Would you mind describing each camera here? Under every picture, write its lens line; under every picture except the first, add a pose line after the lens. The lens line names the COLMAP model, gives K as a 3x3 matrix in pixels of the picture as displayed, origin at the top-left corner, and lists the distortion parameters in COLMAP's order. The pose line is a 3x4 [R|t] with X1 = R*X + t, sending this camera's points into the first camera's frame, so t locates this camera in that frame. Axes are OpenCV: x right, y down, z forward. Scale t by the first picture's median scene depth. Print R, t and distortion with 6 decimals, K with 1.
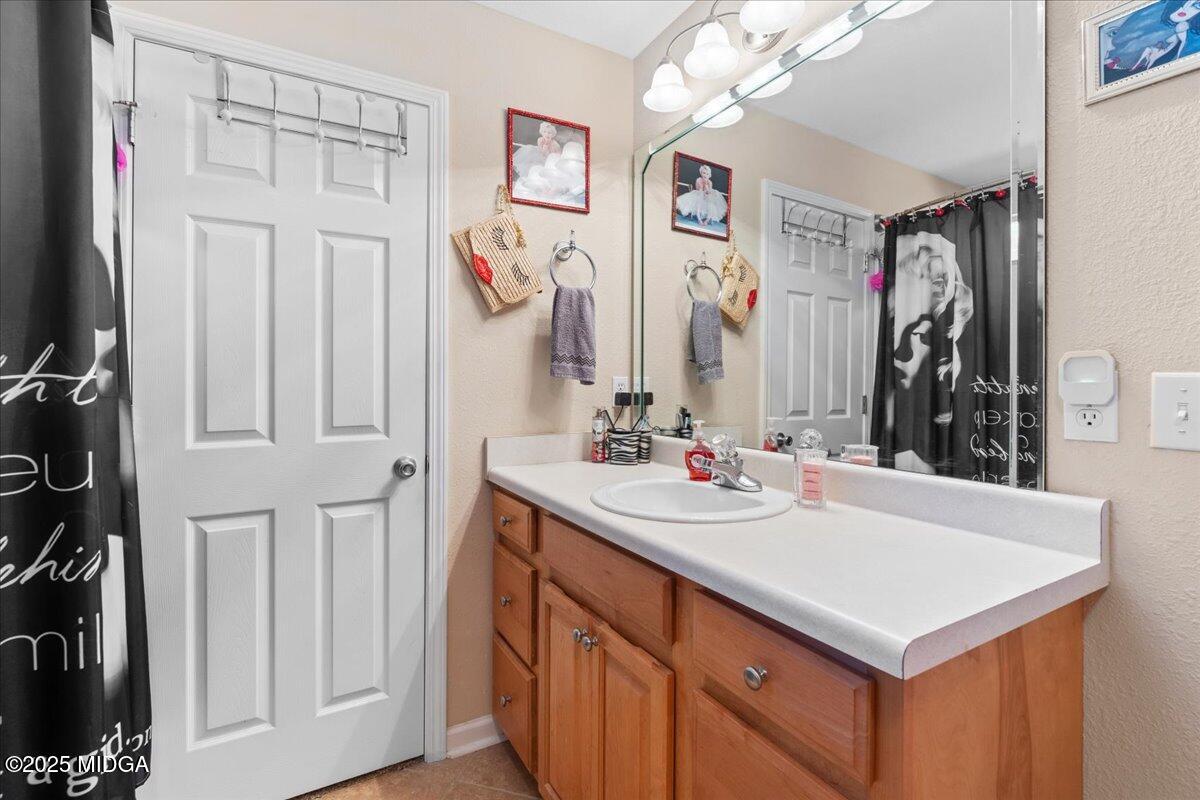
lens RADIAL K [[535.9, 0, 581.4], [0, 535.9, 379.5], [0, 0, 1]] dist [-0.006295, -0.001166]
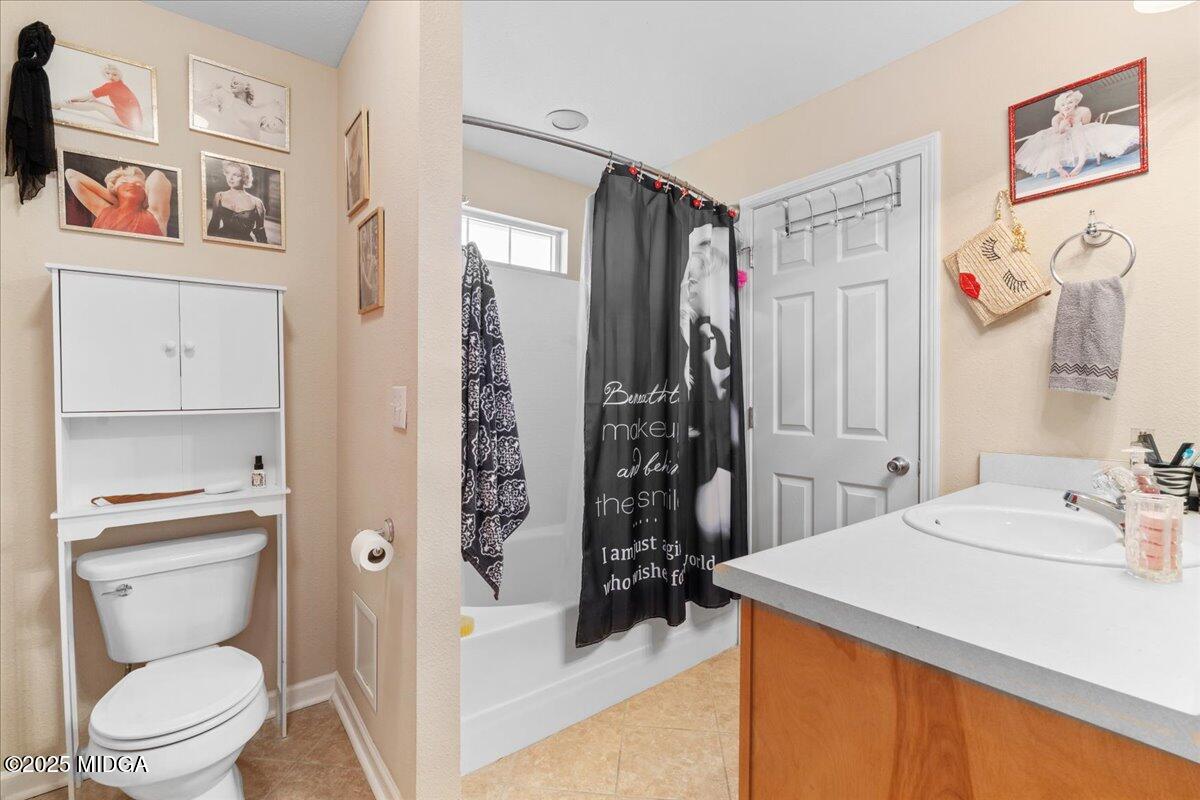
lens RADIAL K [[535.9, 0, 600.4], [0, 535.9, 400.8], [0, 0, 1]] dist [-0.006295, -0.001166]
pose [[0.154837, 0.012556, -0.987860, 0.741813], [-0.000092, 0.999919, 0.012695, 0.002250], [0.987940, -0.001875, 0.154825, 0.146196]]
